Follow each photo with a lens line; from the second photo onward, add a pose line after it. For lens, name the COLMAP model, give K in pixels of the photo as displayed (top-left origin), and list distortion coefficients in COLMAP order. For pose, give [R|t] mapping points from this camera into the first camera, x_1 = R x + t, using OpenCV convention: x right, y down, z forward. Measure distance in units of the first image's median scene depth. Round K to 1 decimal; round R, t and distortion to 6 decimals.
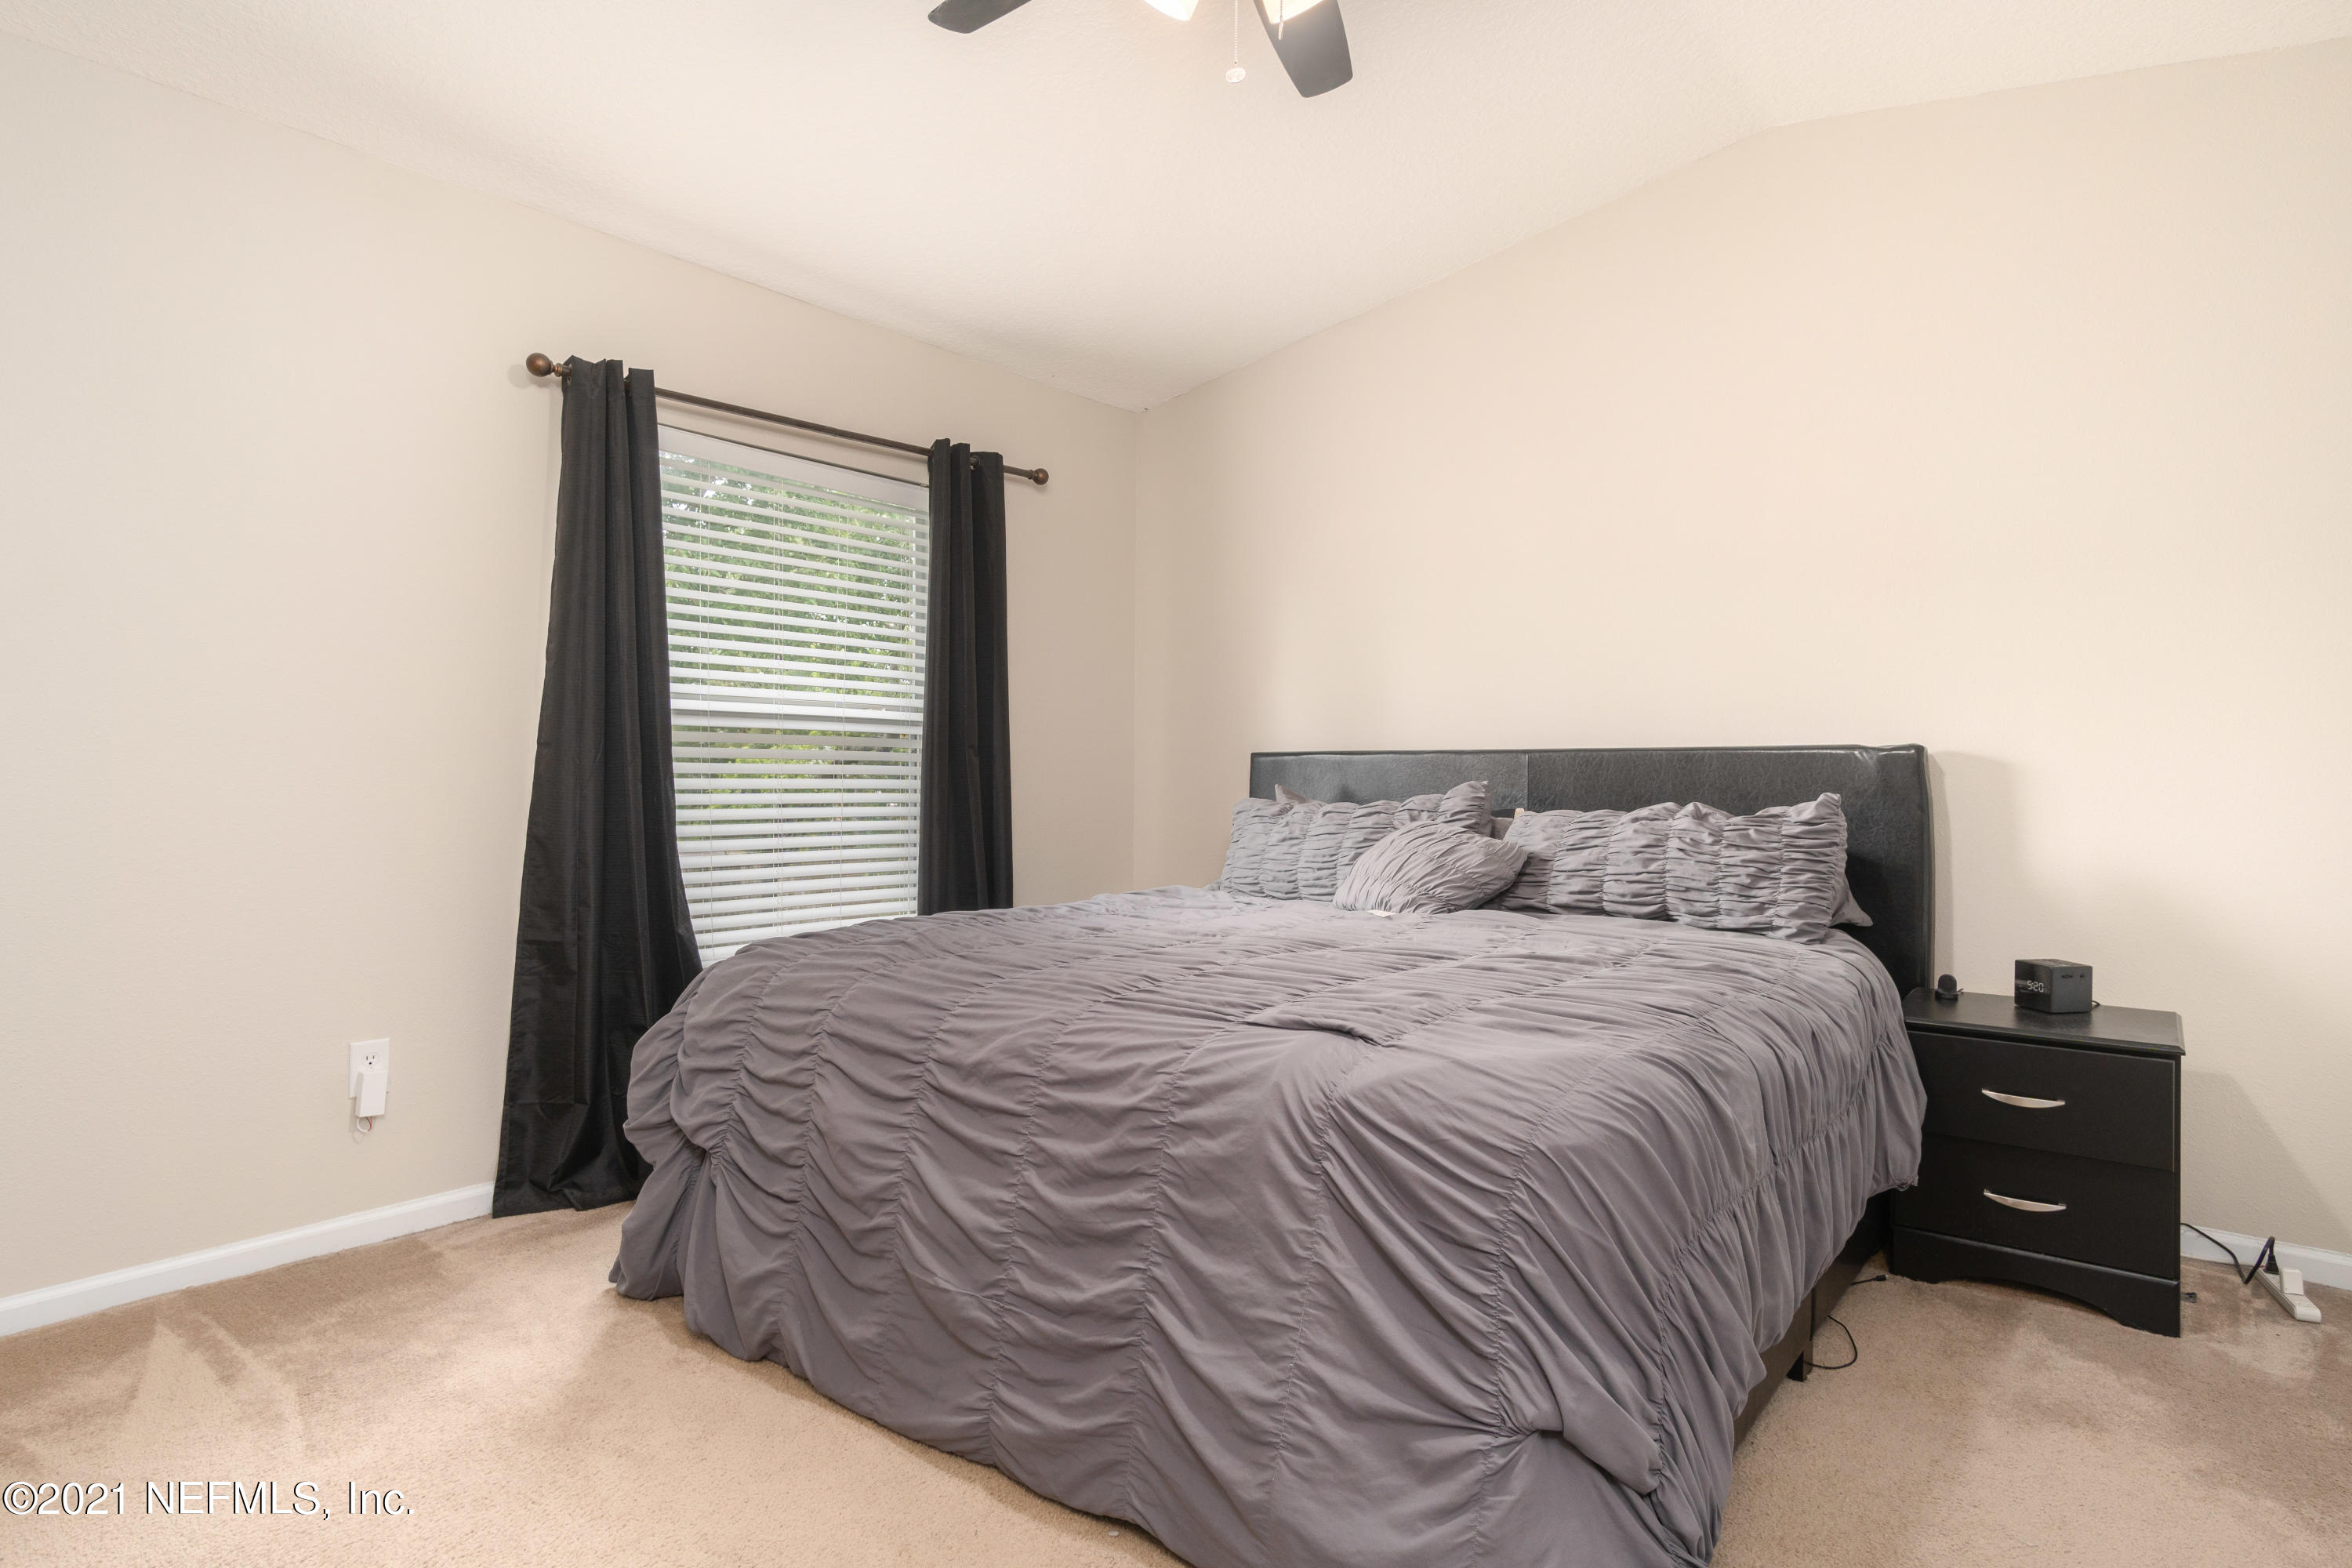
lens RADIAL K [[1252.7, 0, 1173.1], [0, 1252.7, 776.5], [0, 0, 1]] dist [0.003996, 0.001273]
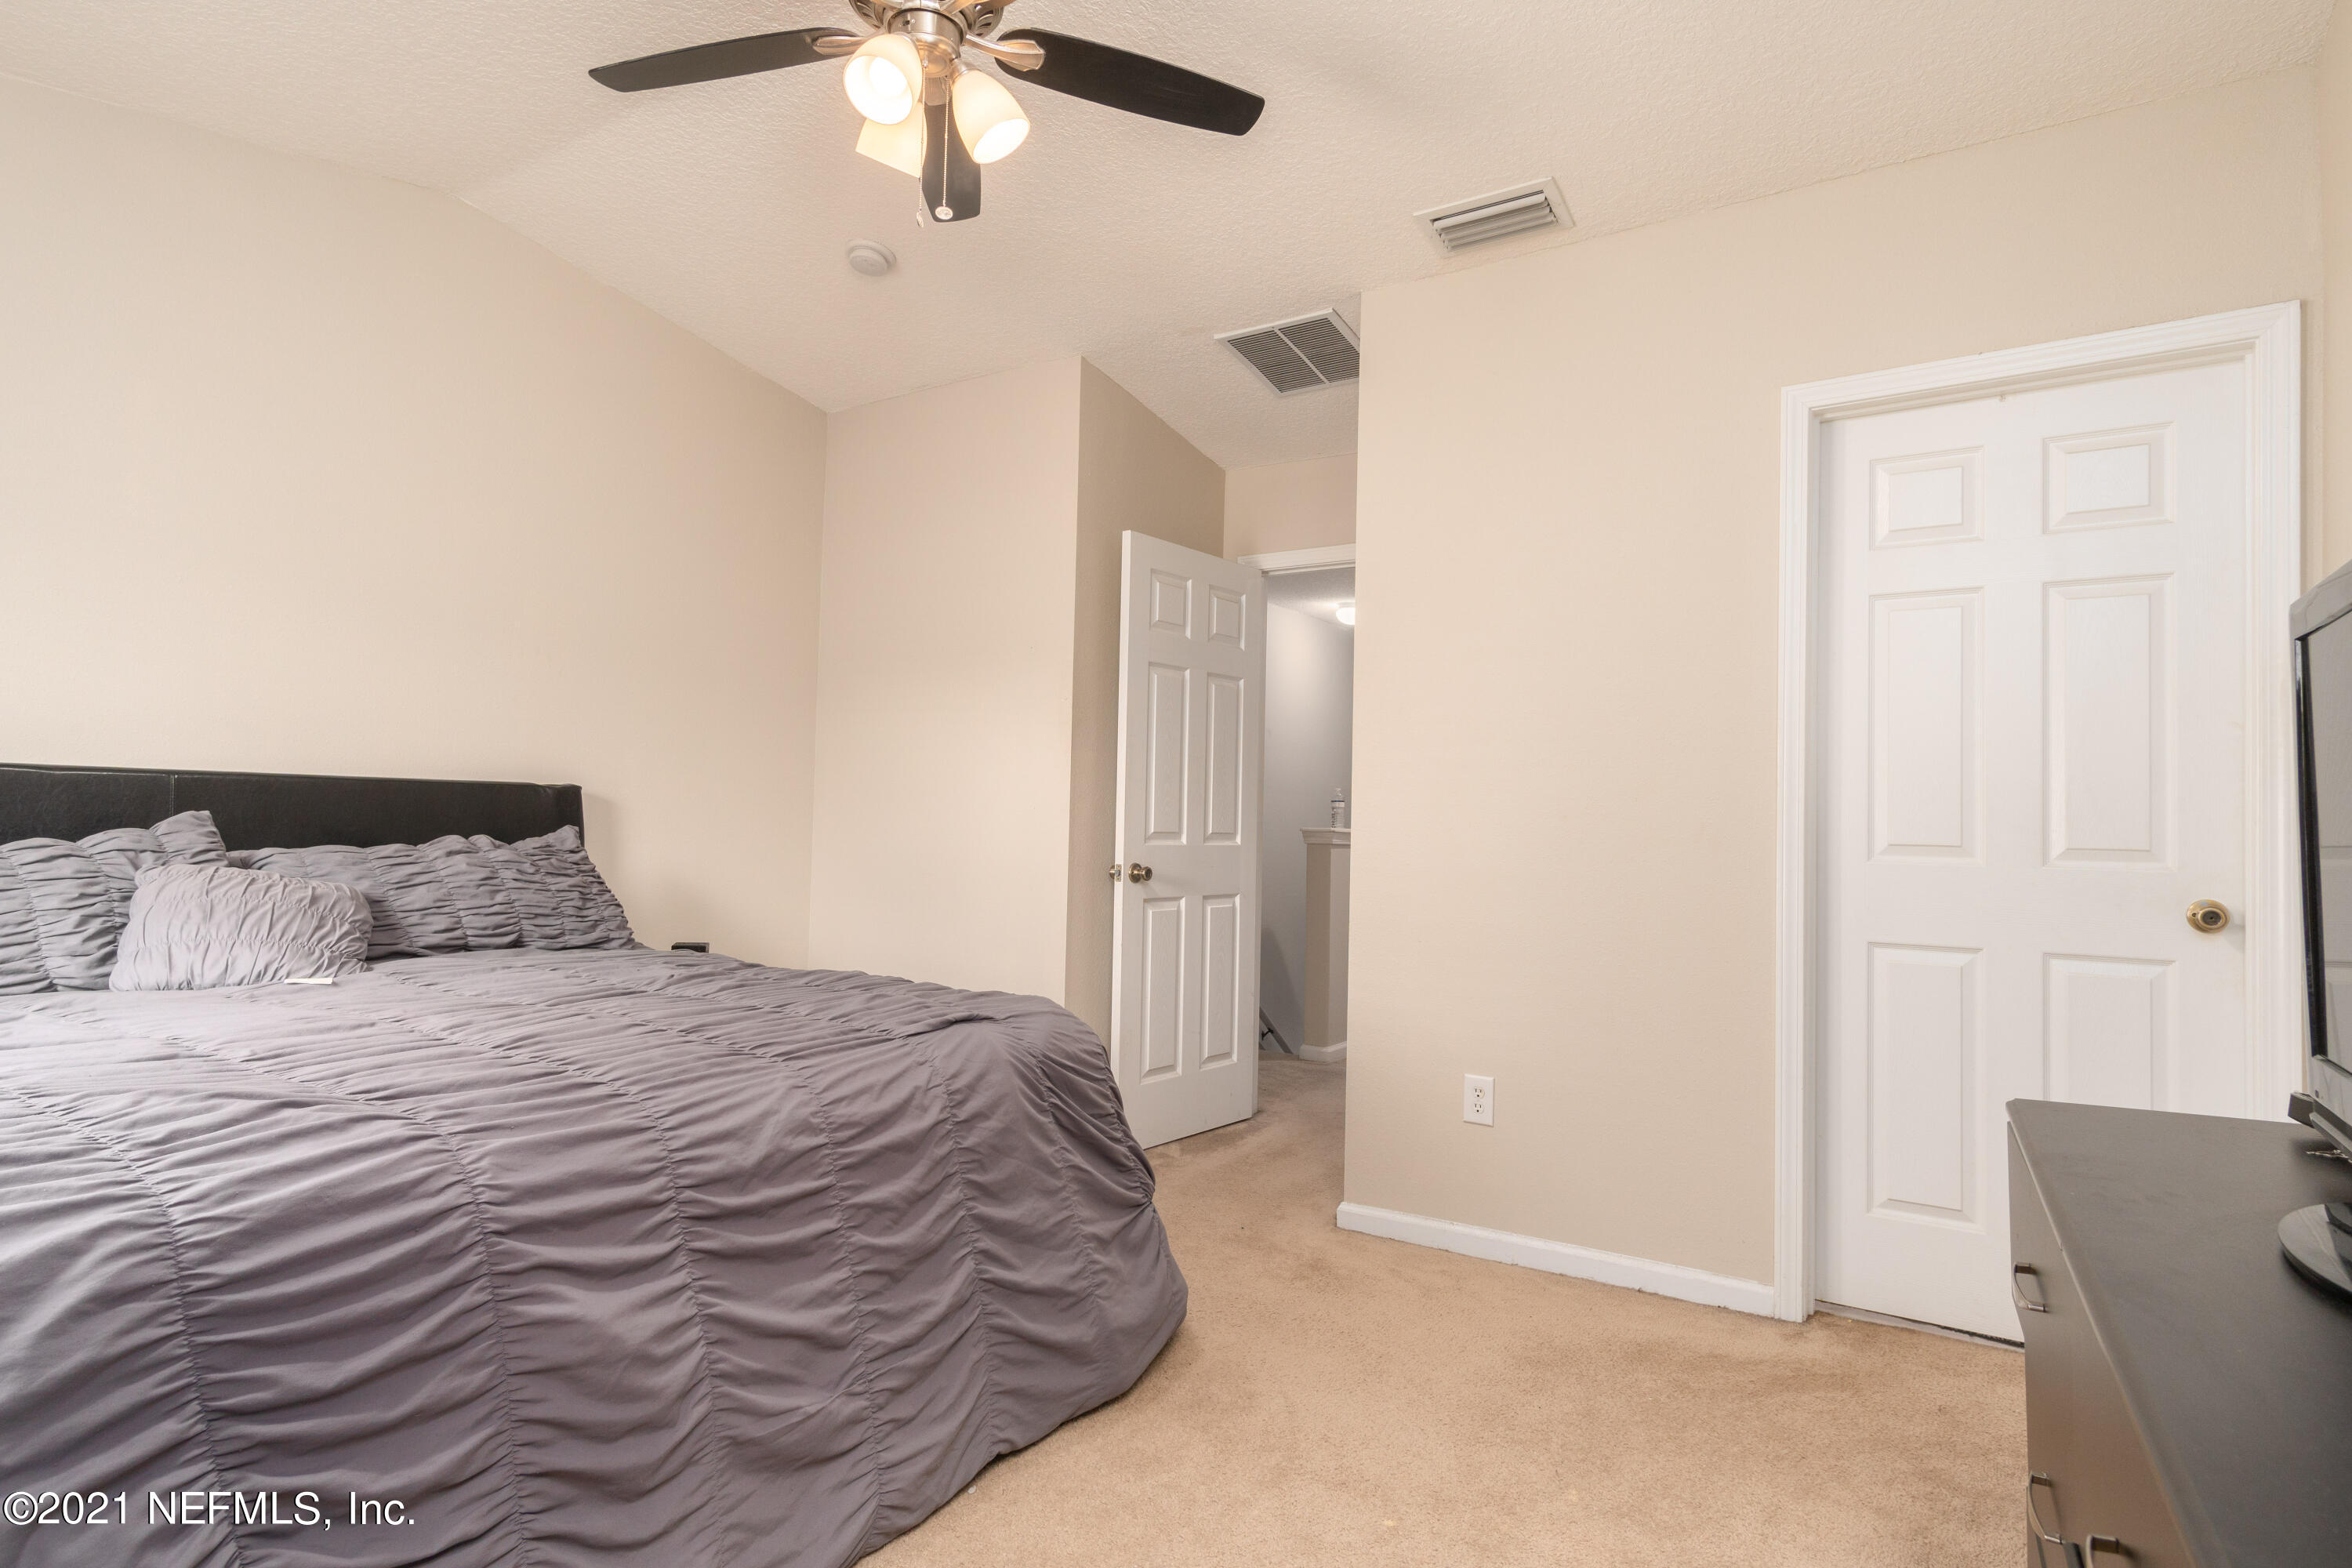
lens RADIAL K [[1252.7, 0, 1177.3], [0, 1252.7, 786.8], [0, 0, 1]] dist [0.003996, 0.001273]
pose [[-0.116244, 0.021726, 0.992983, -0.998403], [-0.022167, 0.999455, -0.024463, -0.009877], [-0.992973, -0.024855, -0.115699, 0.789569]]
